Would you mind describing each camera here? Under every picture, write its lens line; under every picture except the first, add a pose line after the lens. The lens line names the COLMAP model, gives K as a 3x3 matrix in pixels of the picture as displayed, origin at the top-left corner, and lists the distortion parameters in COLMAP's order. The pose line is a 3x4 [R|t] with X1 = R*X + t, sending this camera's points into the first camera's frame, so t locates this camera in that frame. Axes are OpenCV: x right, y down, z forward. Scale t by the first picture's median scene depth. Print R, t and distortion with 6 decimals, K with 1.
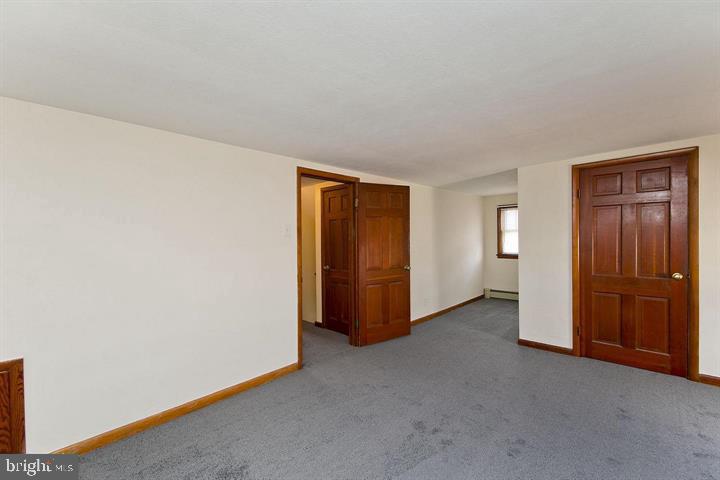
lens RADIAL K [[307.6, 0, 367.1], [0, 307.6, 238.5], [0, 0, 1]] dist [-0.000940, -0.000579]
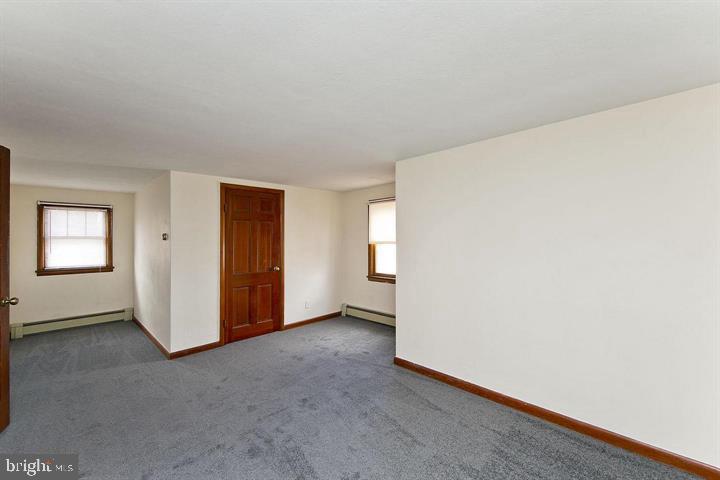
lens RADIAL K [[307.6, 0, 367.1], [0, 307.6, 238.5], [0, 0, 1]] dist [-0.000940, -0.000579]
pose [[-0.001525, 0.016340, 0.999865, -0.524325], [0.013989, 0.999769, -0.016318, 0.000859], [-0.999901, 0.013962, -0.001754, 0.469731]]
